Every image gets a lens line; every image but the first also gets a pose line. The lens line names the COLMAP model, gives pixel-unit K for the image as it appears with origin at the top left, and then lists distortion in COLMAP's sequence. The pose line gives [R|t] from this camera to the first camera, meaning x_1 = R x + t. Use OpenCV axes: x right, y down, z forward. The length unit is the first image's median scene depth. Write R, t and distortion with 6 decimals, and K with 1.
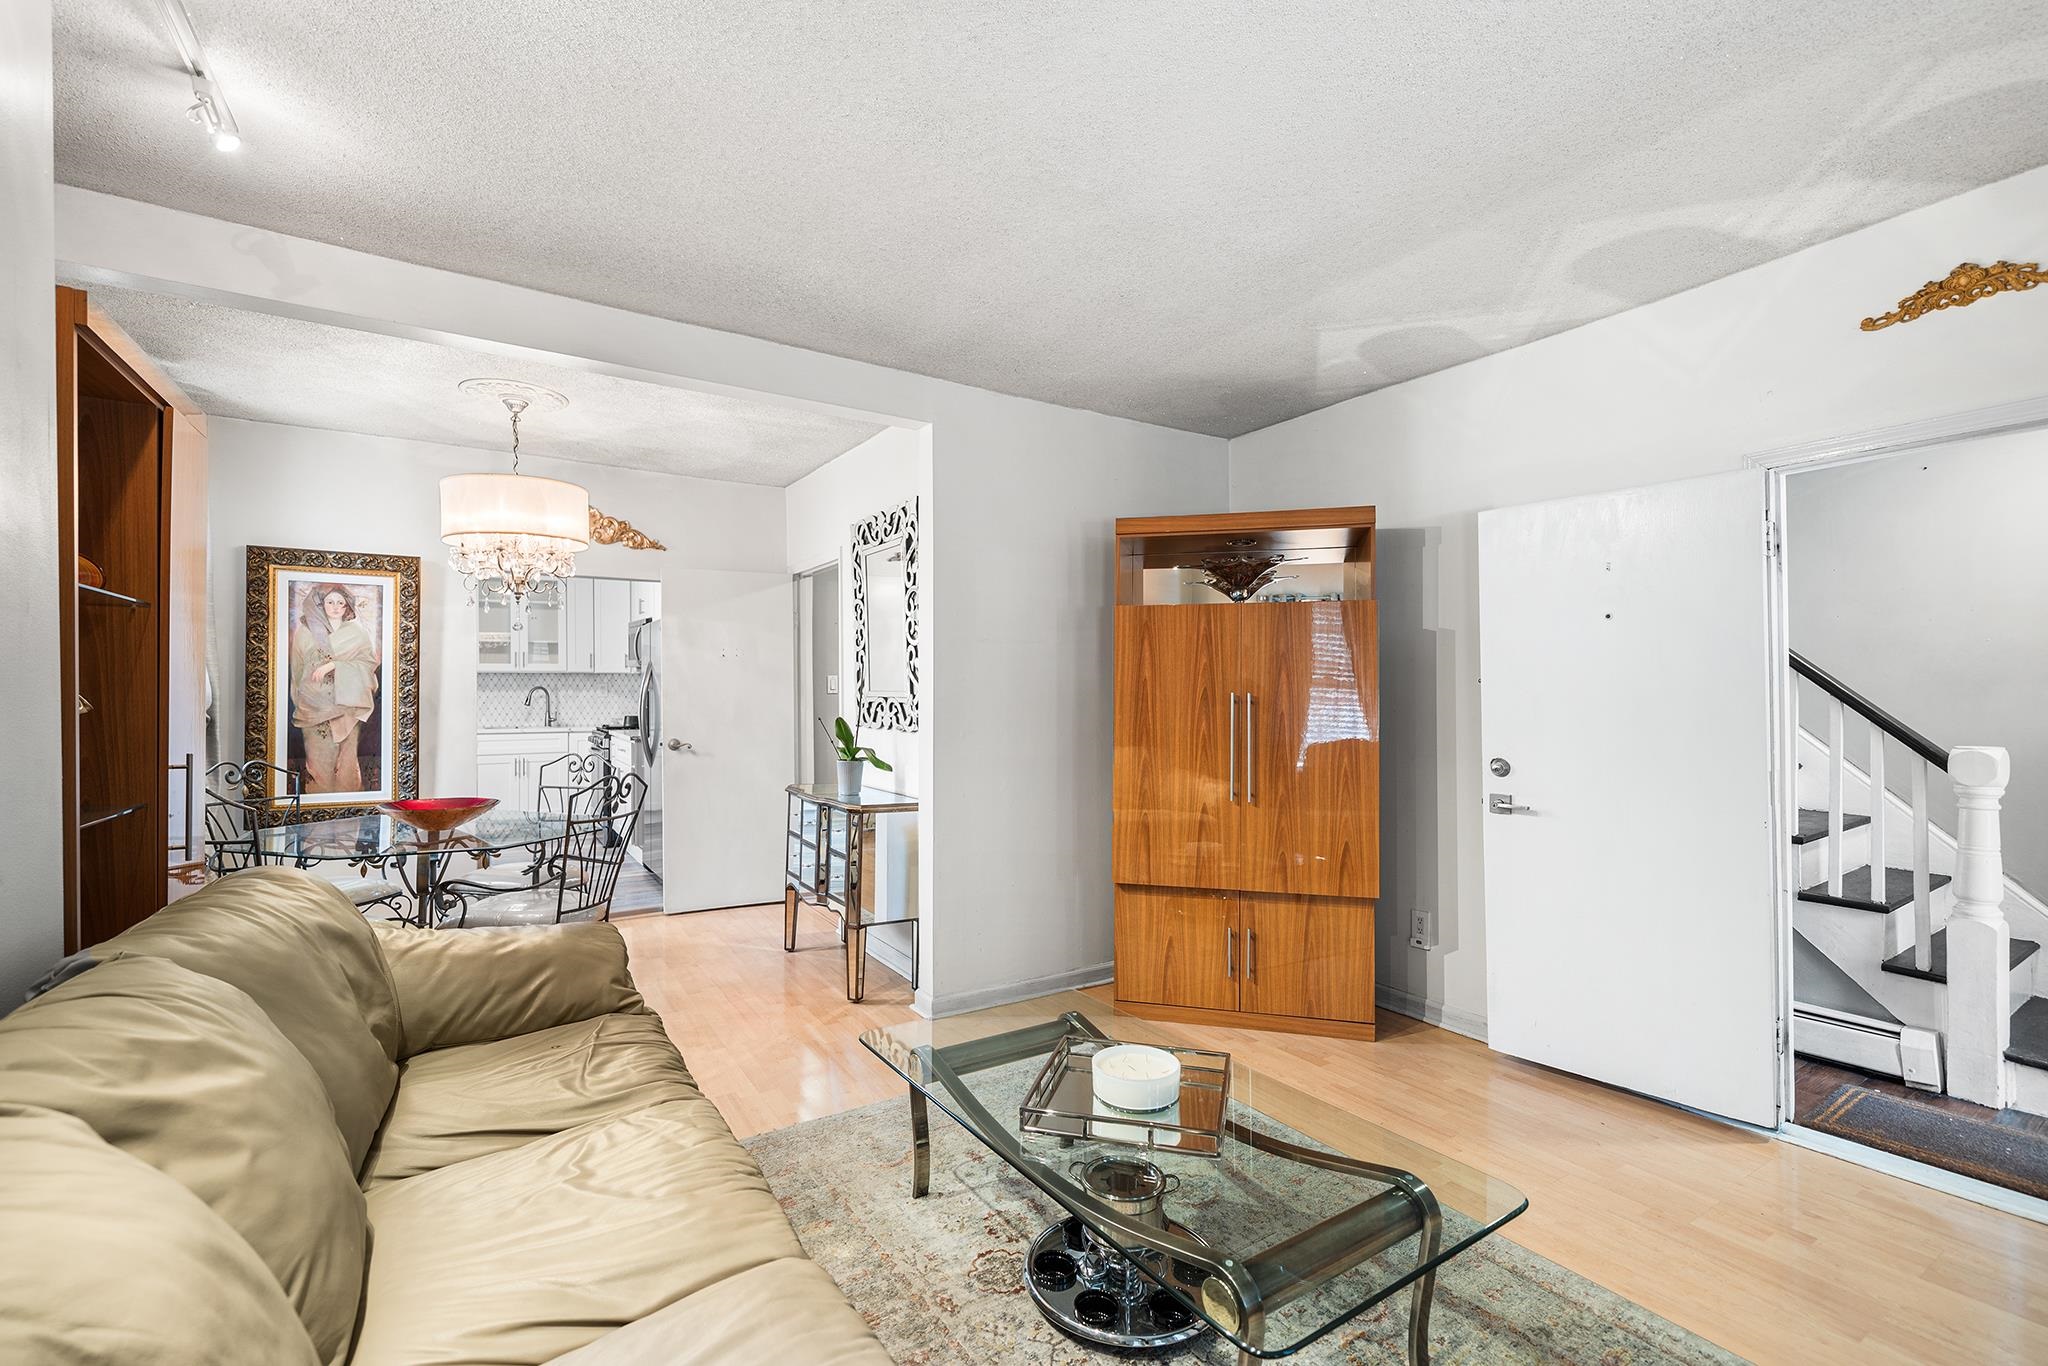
lens RADIAL K [[881.2, 0, 1037.6], [0, 881.2, 688.5], [0, 0, 1]] dist [0.002401, 0.000001]
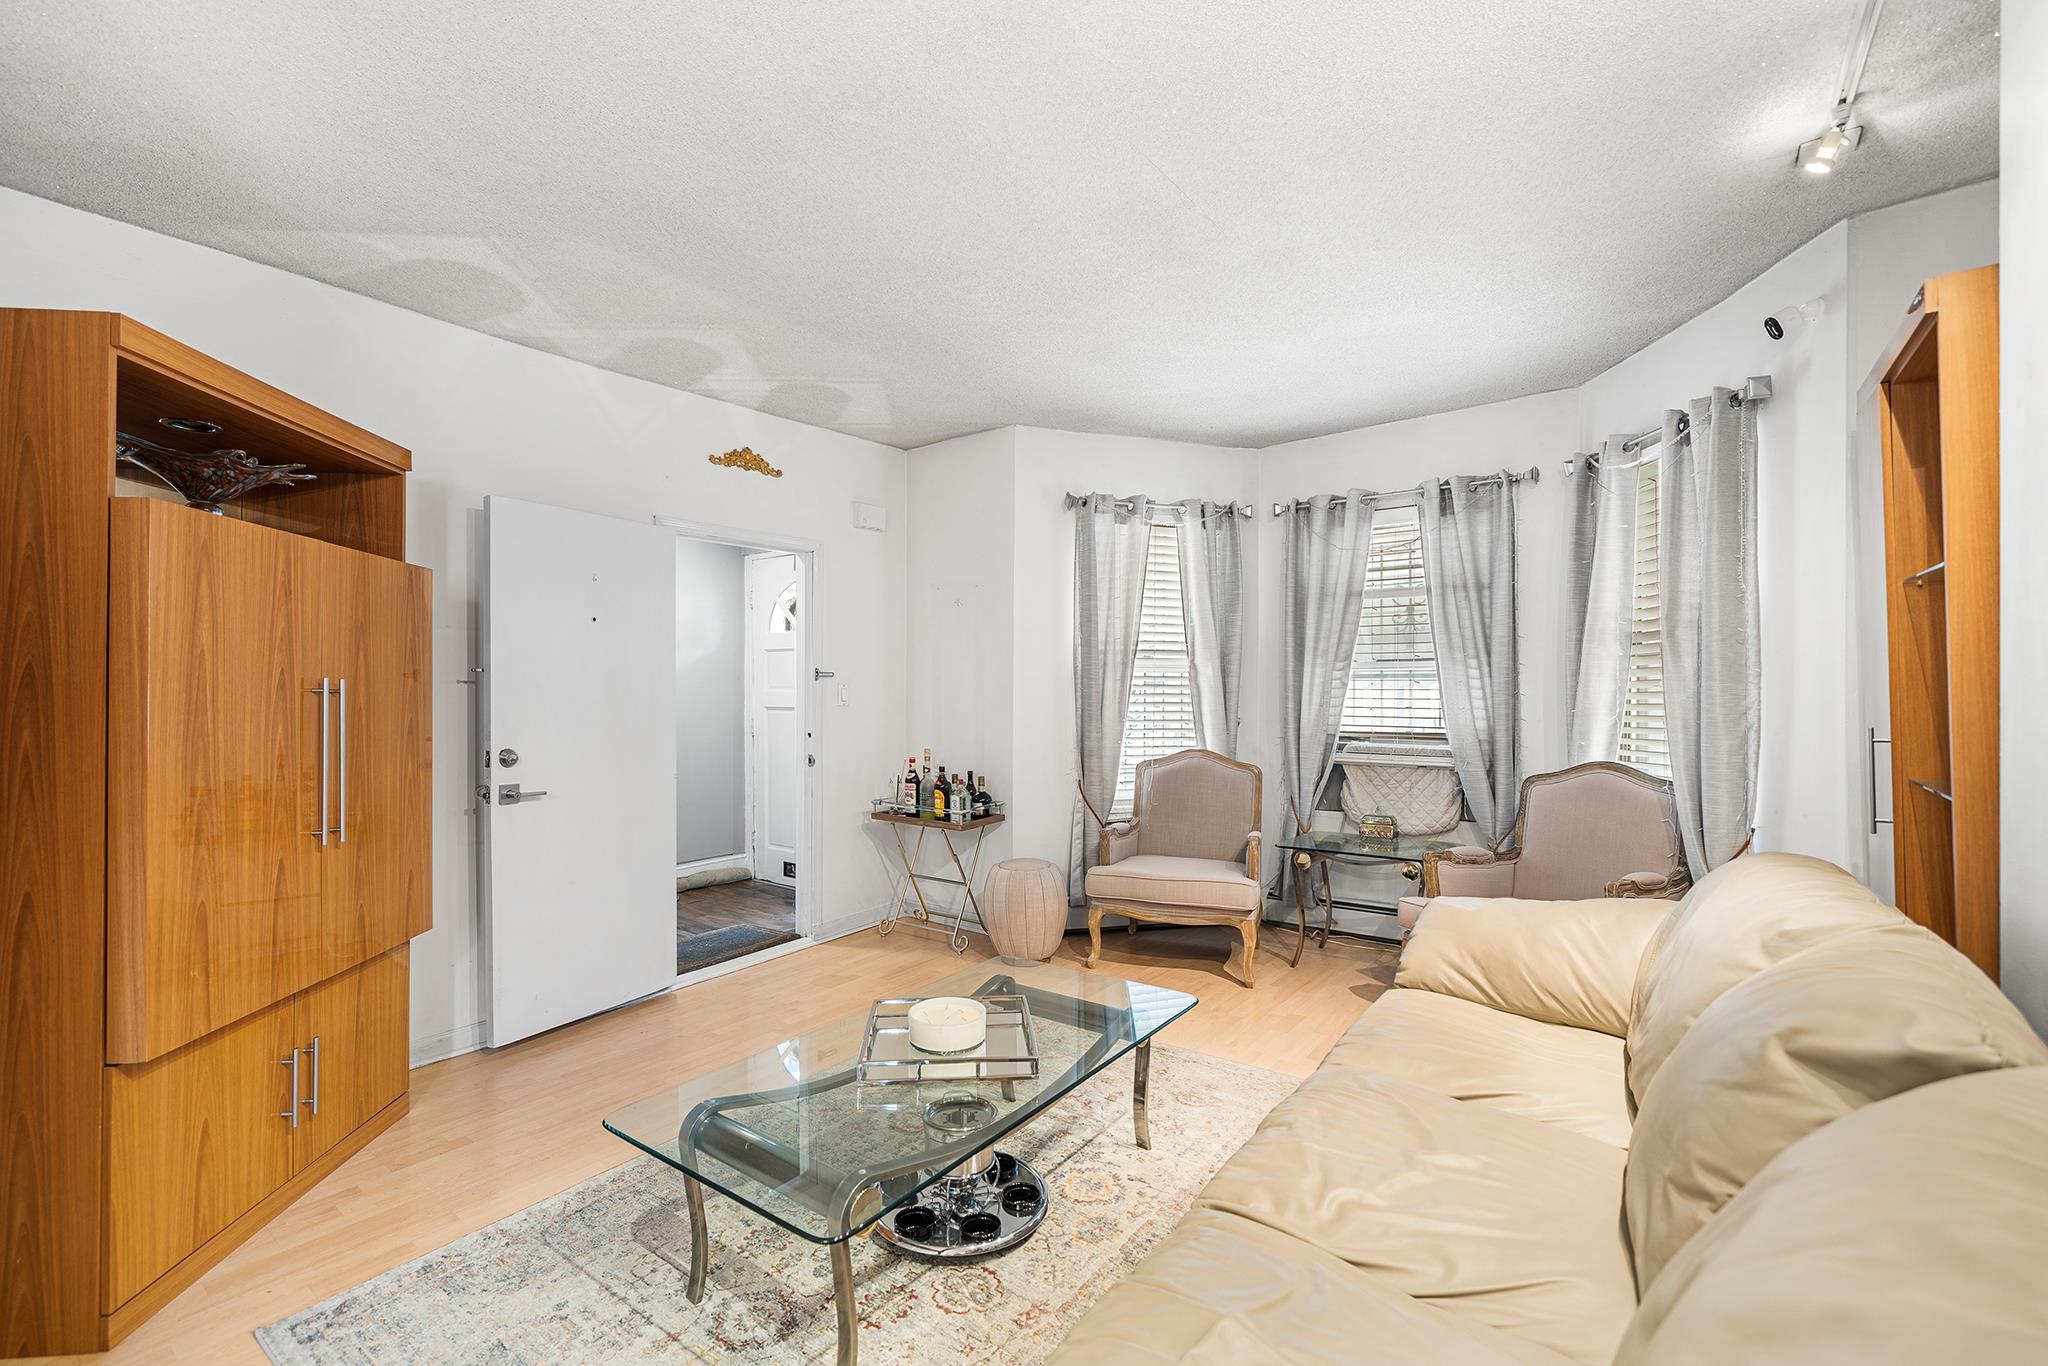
lens RADIAL K [[881.2, 0, 1024.3], [0, 881.2, 685.3], [0, 0, 1]] dist [0.002401, 0.000001]
pose [[-0.343009, 0.010031, 0.939279, -0.615306], [-0.002520, 0.999930, -0.011599, 0.017693], [-0.939329, -0.006346, -0.342960, 0.802924]]
